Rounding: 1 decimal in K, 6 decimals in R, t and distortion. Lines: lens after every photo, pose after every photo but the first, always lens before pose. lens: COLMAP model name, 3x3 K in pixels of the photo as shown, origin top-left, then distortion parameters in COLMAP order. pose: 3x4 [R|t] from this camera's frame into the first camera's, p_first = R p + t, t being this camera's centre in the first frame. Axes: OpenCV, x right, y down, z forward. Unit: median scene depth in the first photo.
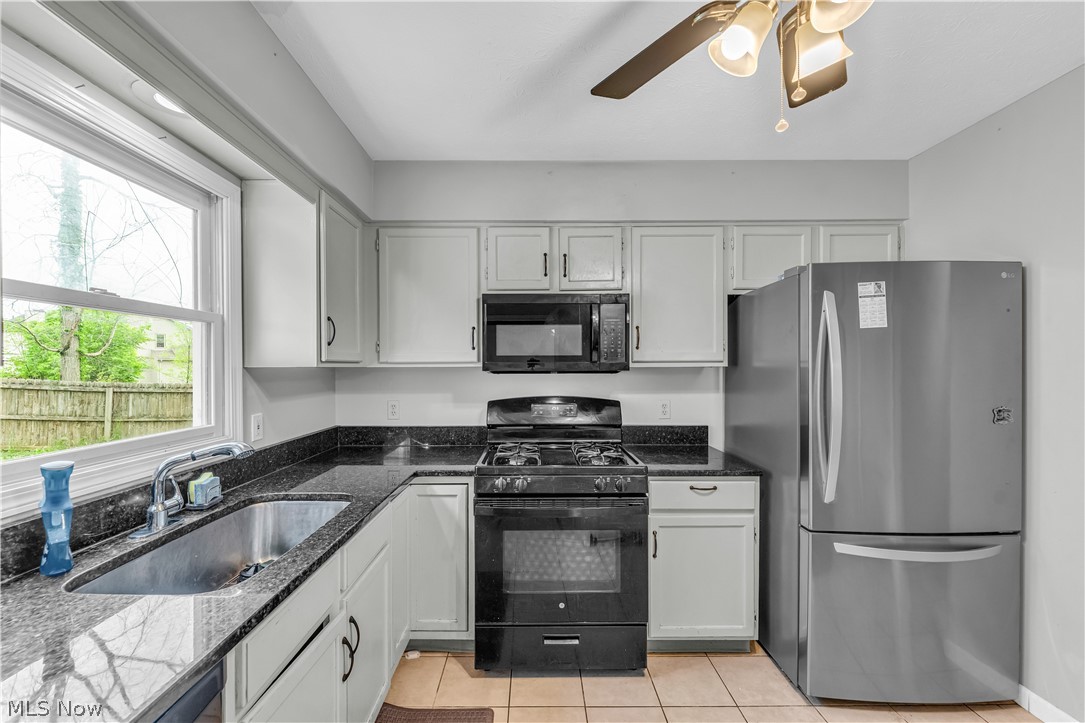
lens RADIAL K [[455.0, 0, 537.3], [0, 455.0, 365.1], [0, 0, 1]] dist [-0.002908, -0.000142]
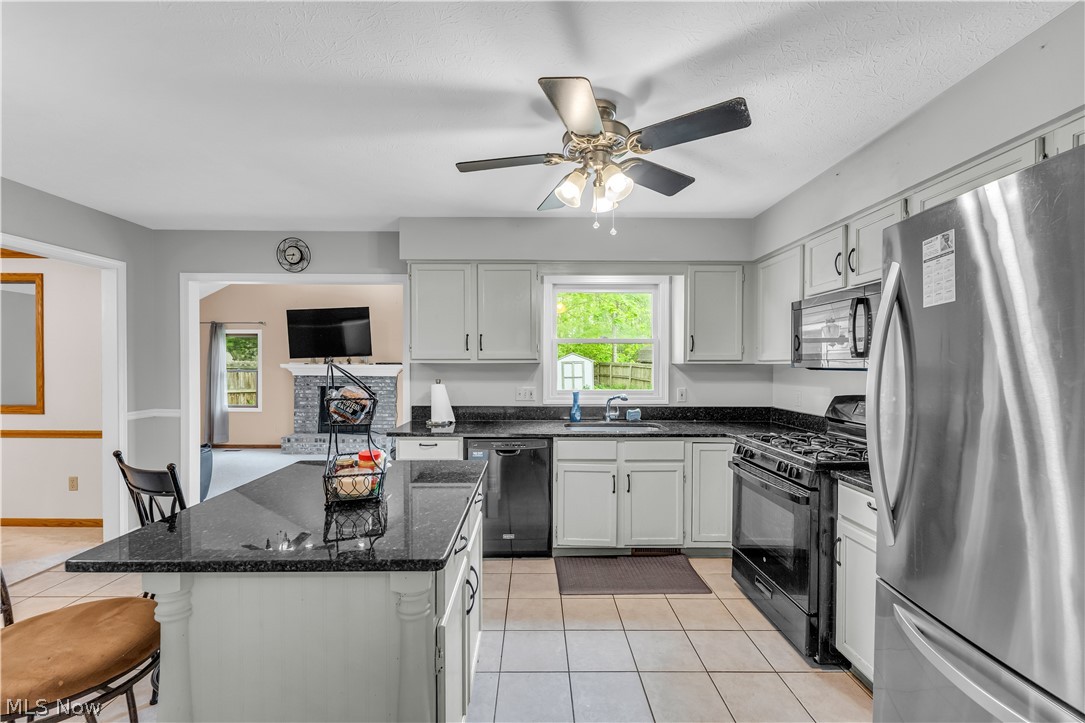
lens RADIAL K [[455.0, 0, 540.5], [0, 455.0, 364.5], [0, 0, 1]] dist [-0.002908, -0.000142]
pose [[0.012981, 0.003310, -0.999910, 1.034029], [0.004614, 0.999984, 0.003370, -0.000375], [0.999905, -0.004657, 0.012965, 0.309102]]
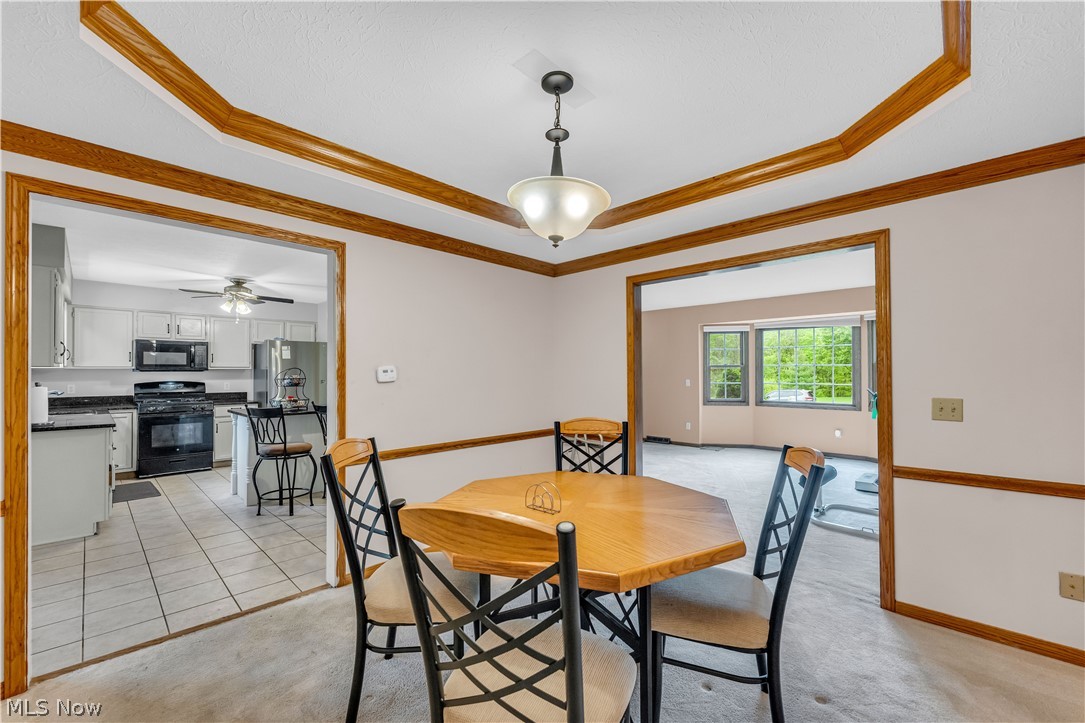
lens RADIAL K [[455.0, 0, 535.8], [0, 455.0, 367.2], [0, 0, 1]] dist [-0.002908, -0.000142]
pose [[0.718973, 0.008197, 0.694990, -0.269998], [-0.006541, 0.999966, -0.005028, -0.005486], [-0.695007, -0.000931, 0.719002, -2.257857]]
